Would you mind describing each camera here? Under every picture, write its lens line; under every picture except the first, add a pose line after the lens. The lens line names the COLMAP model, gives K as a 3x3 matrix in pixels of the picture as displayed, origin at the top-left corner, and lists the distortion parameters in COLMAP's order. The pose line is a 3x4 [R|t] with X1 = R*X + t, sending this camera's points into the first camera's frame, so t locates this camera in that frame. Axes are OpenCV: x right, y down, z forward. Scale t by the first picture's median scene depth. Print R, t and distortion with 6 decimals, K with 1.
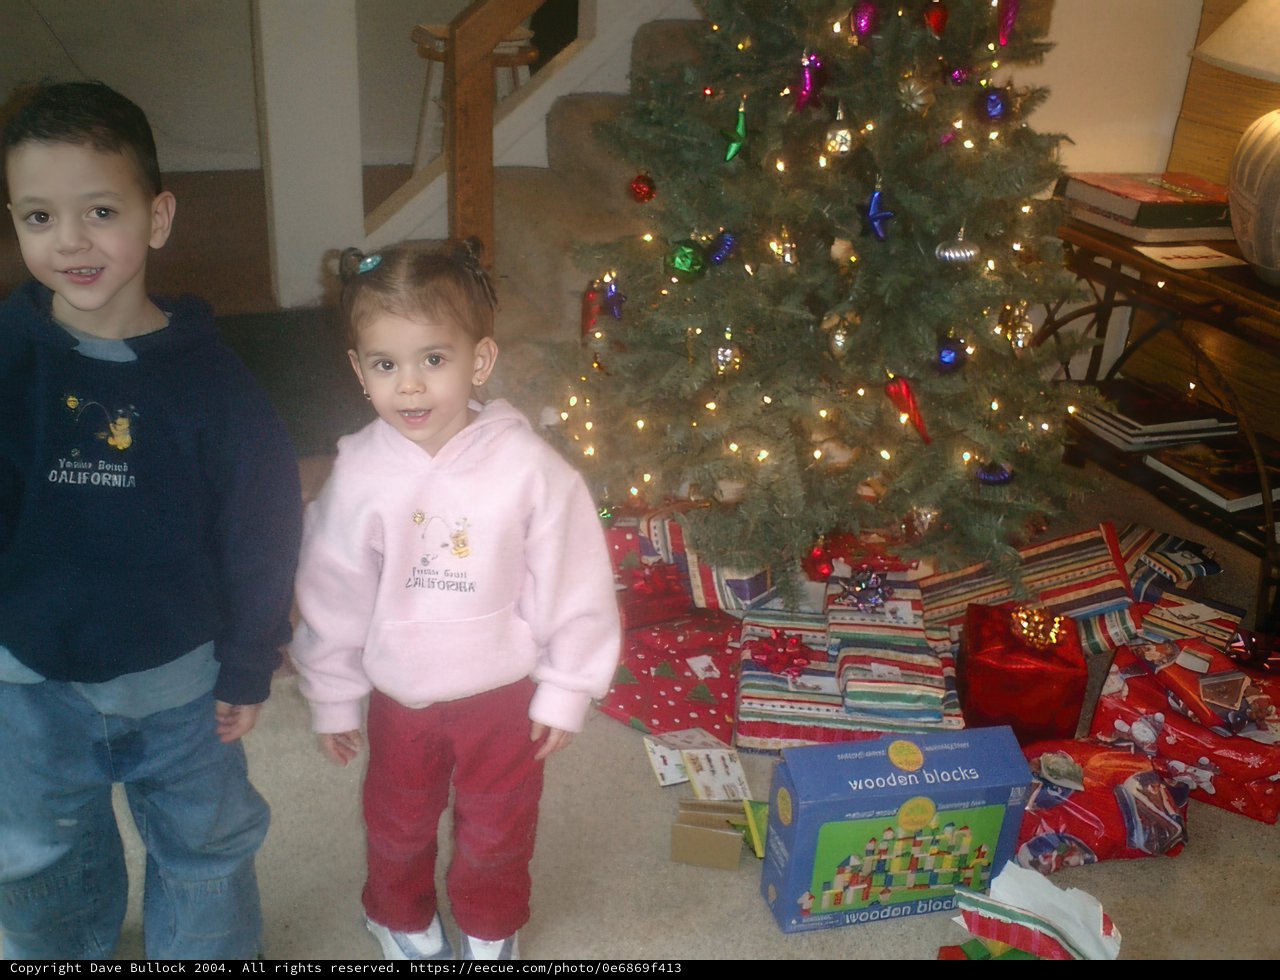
lens RADIAL K [[1264.3, 0, 636.3], [0, 1264.3, 443.4], [0, 0, 1]] dist [0.014213, 0.011873]
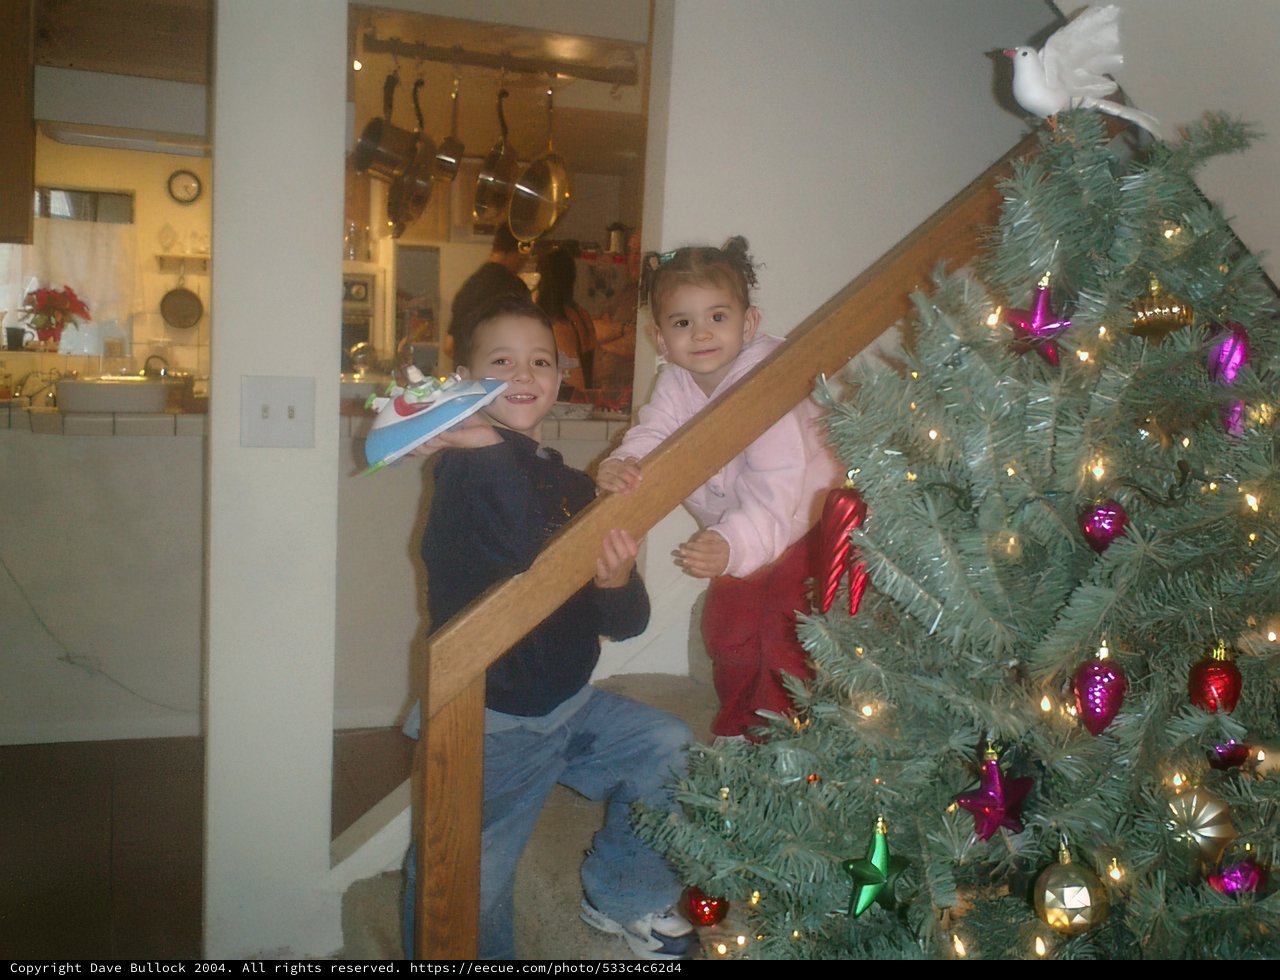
lens RADIAL K [[1336.6, 0, 643.2], [0, 1336.6, 469.5], [0, 0, 1]] dist [0.016693, 0.016669]
pose [[0.999168, -0.000228, -0.040788, 0.000660], [-0.014384, 0.933765, -0.357599, -0.182356], [0.038168, 0.357888, 0.932984, 0.342089]]
